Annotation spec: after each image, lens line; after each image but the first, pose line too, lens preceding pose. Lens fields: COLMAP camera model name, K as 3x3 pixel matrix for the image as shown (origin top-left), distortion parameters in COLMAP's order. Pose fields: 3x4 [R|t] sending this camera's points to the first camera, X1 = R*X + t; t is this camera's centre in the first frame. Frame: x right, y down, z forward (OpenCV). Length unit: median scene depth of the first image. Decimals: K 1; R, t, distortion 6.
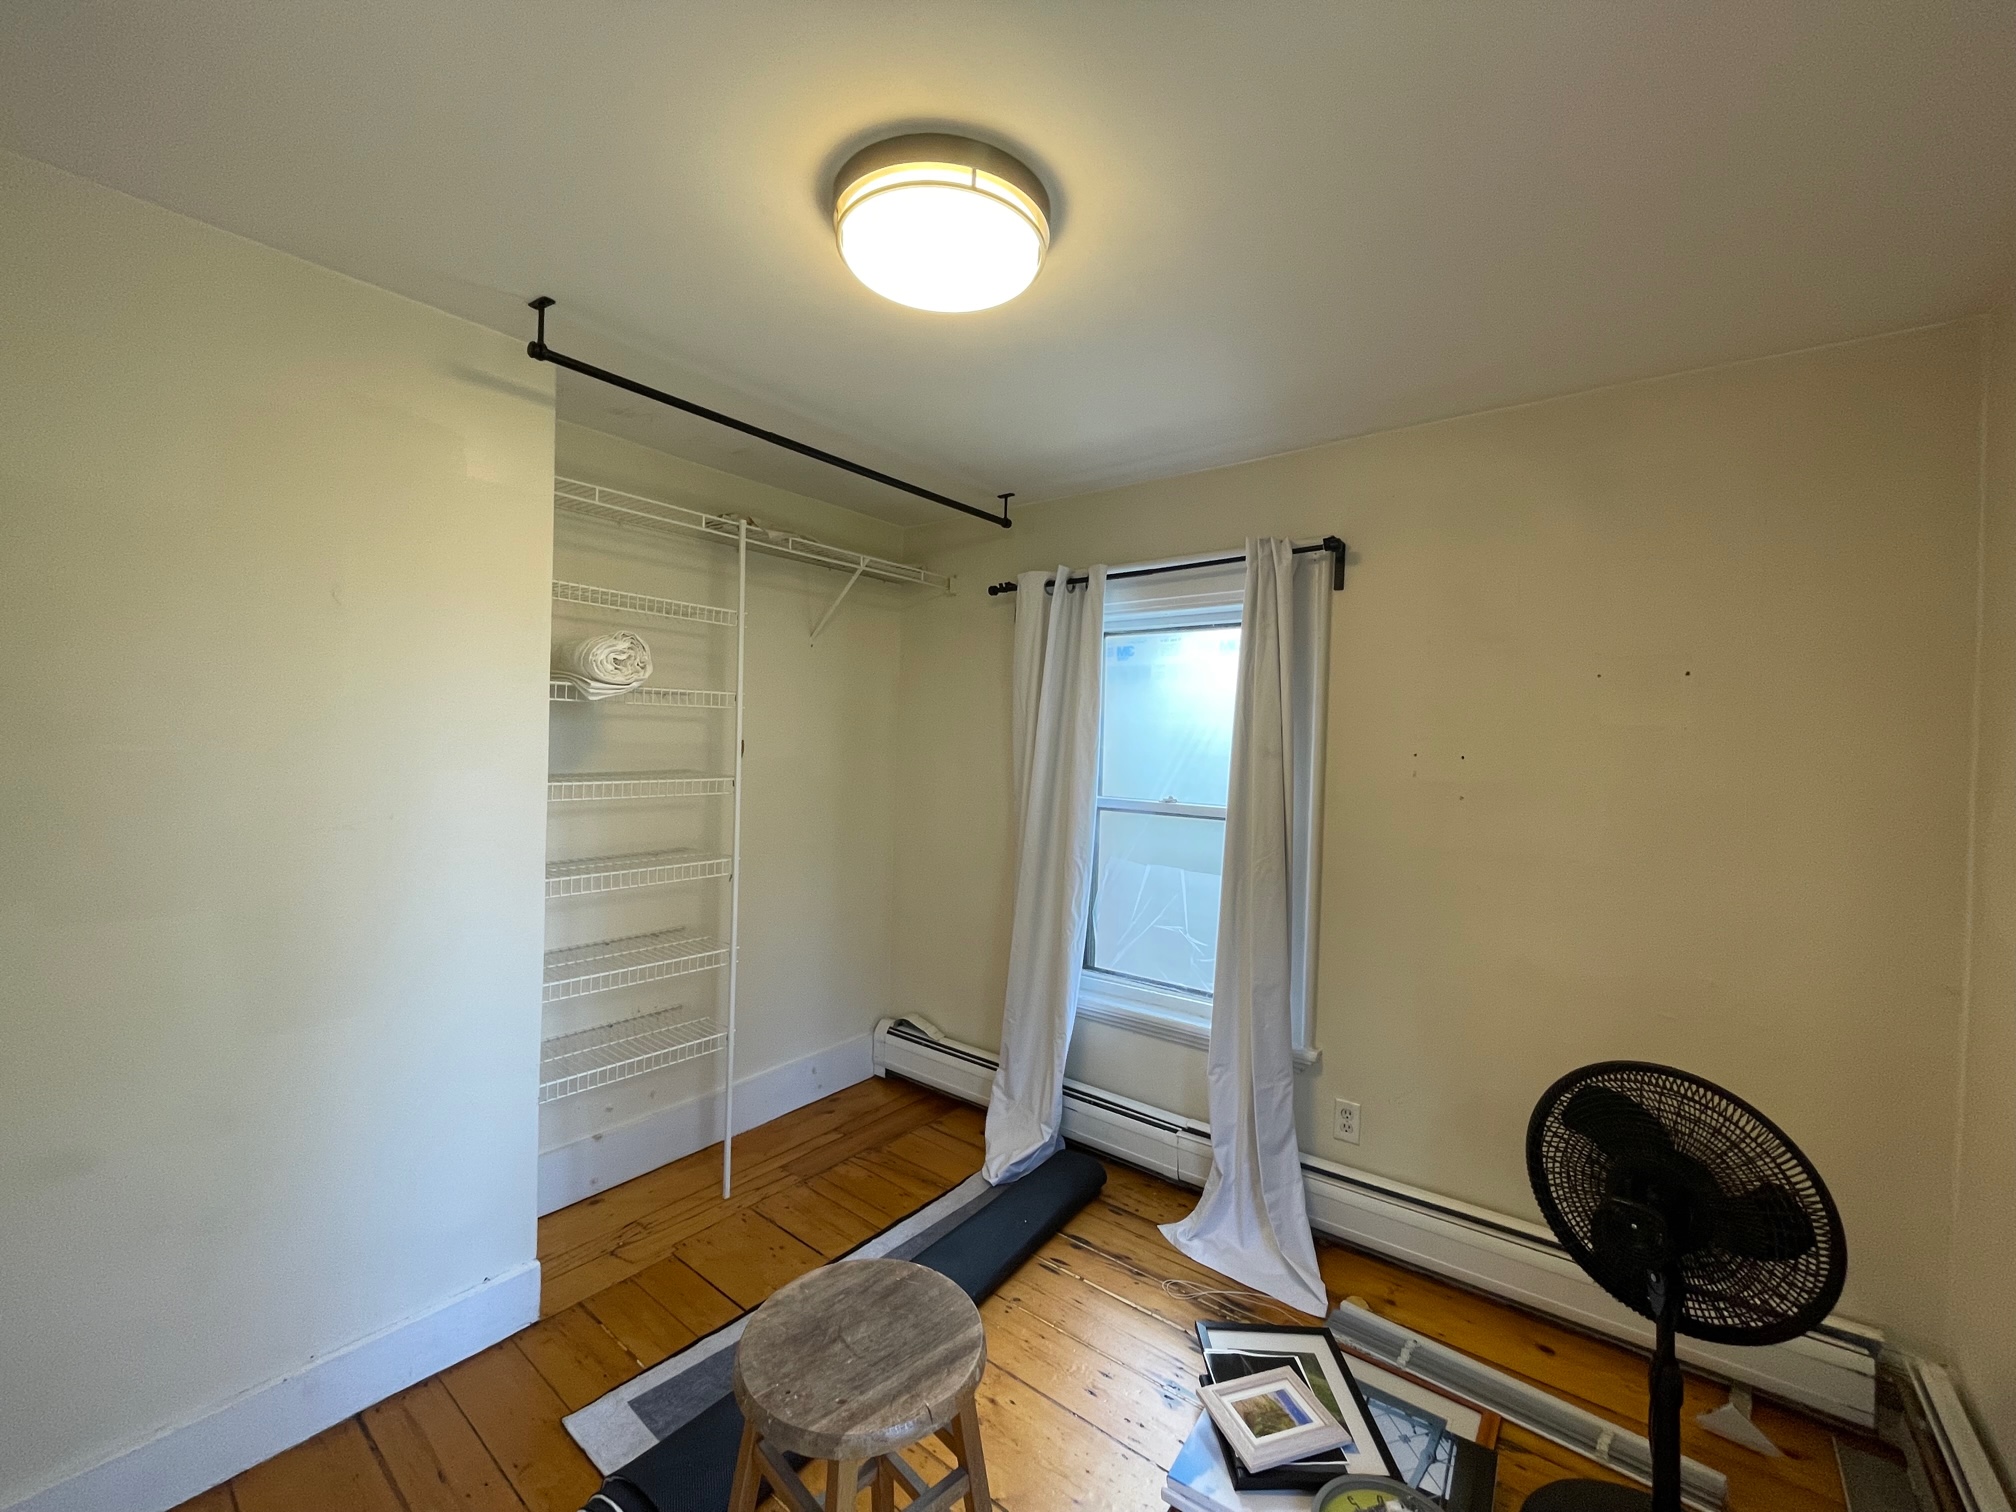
lens RADIAL K [[821.0, 0, 1006.2], [0, 821.0, 742.7], [0, 0, 1]] dist [0.000595, -0.004417]
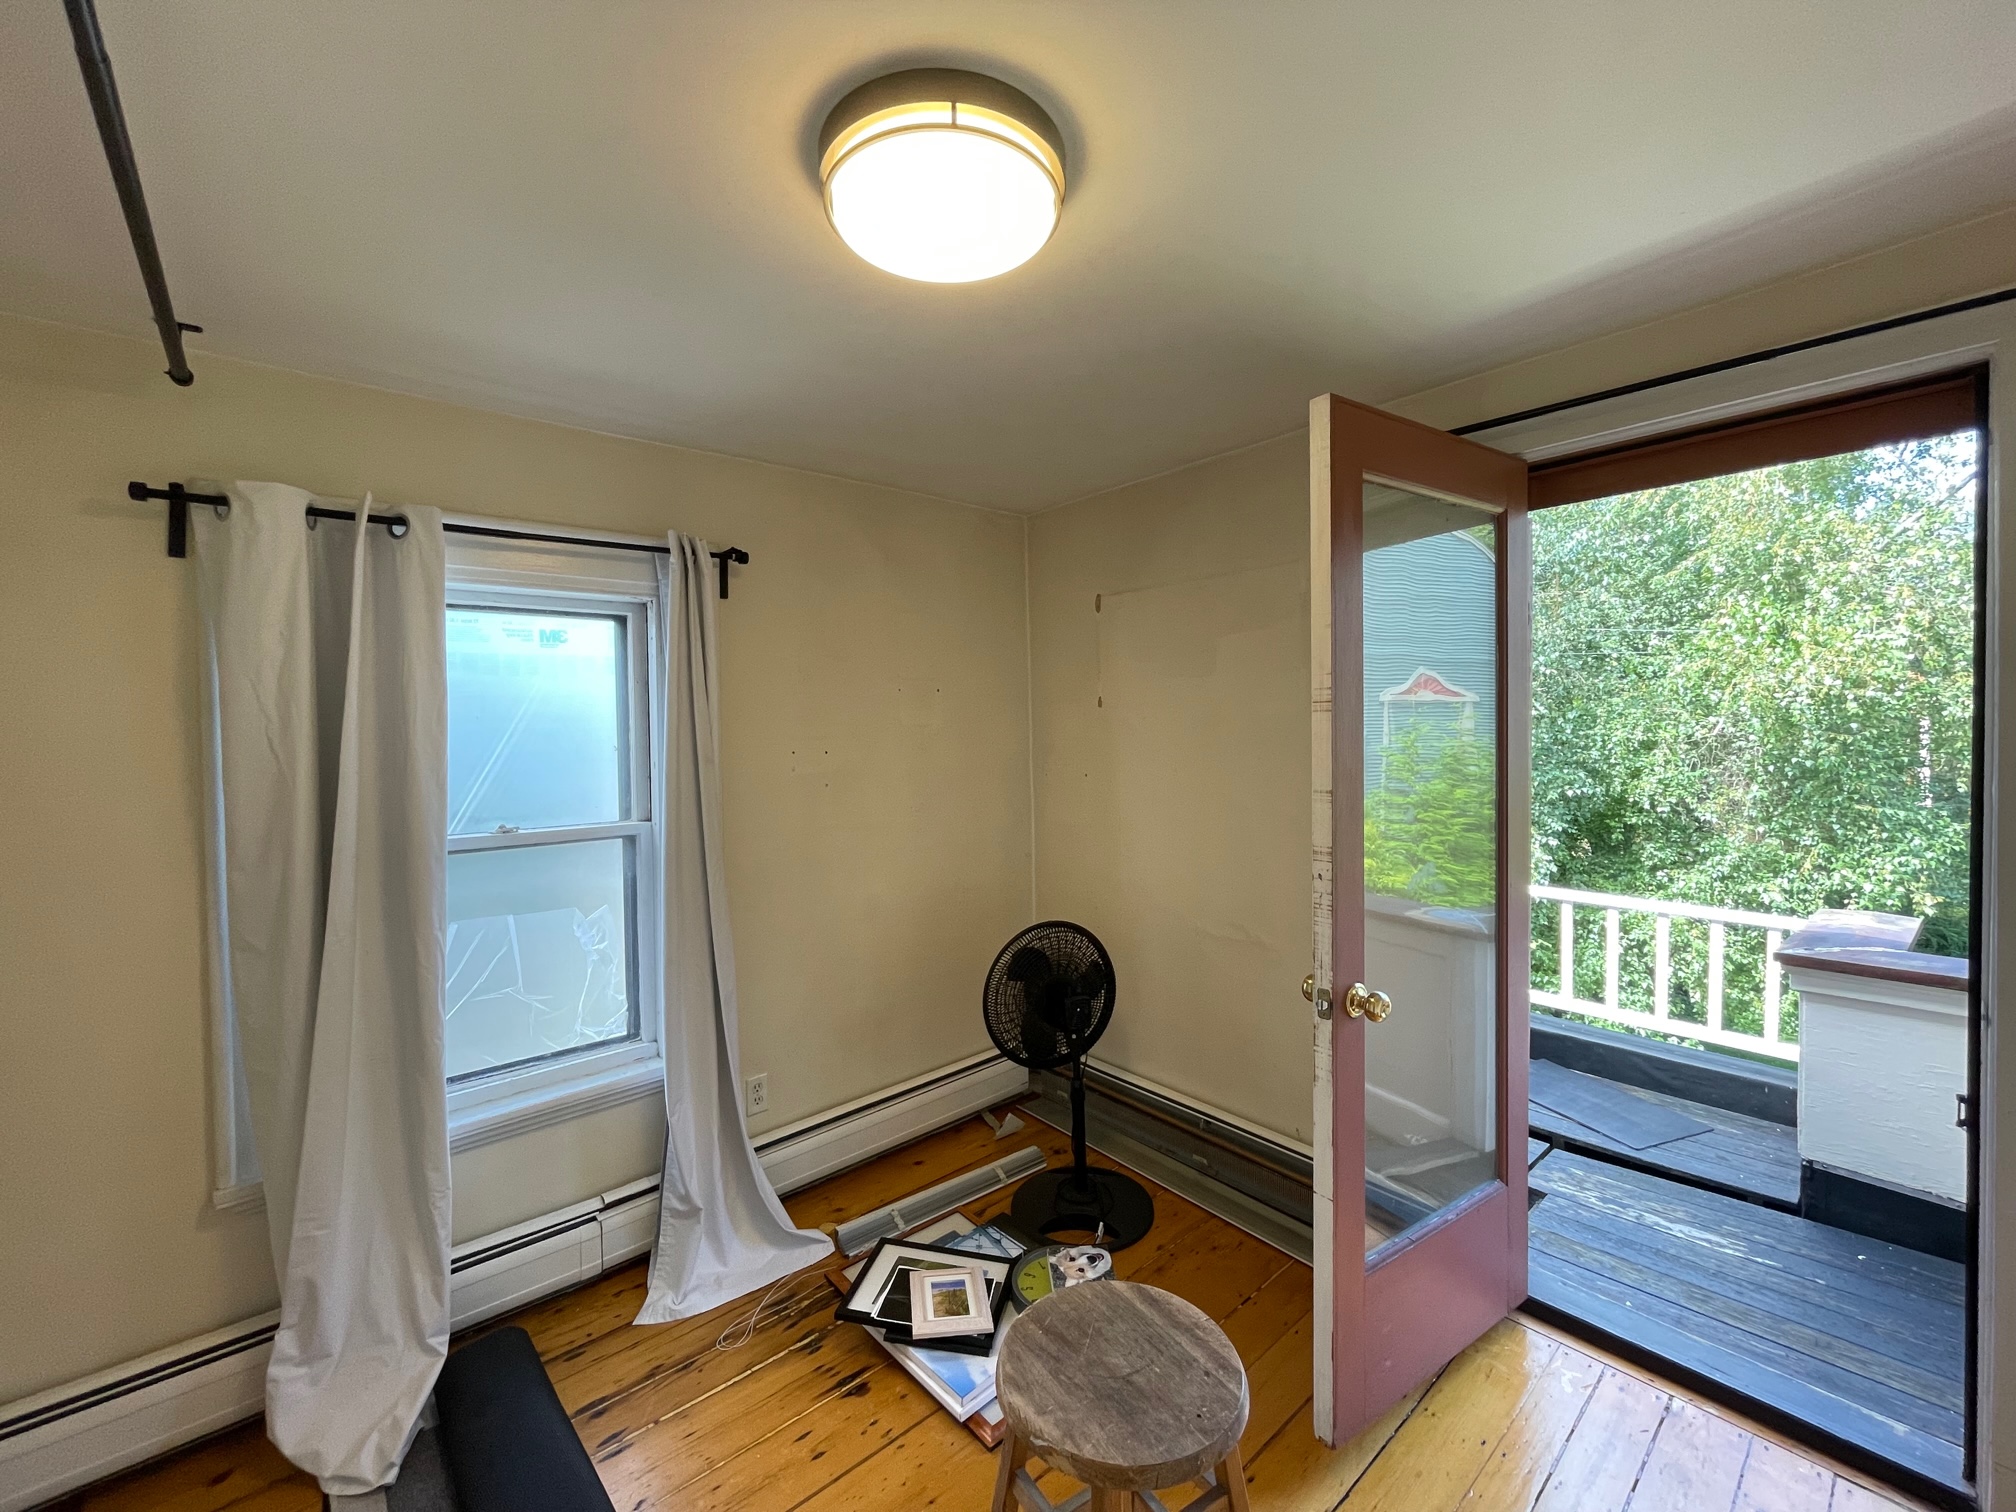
lens RADIAL K [[821.0, 0, 1006.2], [0, 821.0, 742.7], [0, 0, 1]] dist [0.000595, -0.004417]
pose [[0.194810, -0.041985, 0.979942, -0.542687], [0.031889, 0.998826, 0.036455, -0.029763], [-0.980323, 0.024148, 0.195920, 0.439560]]
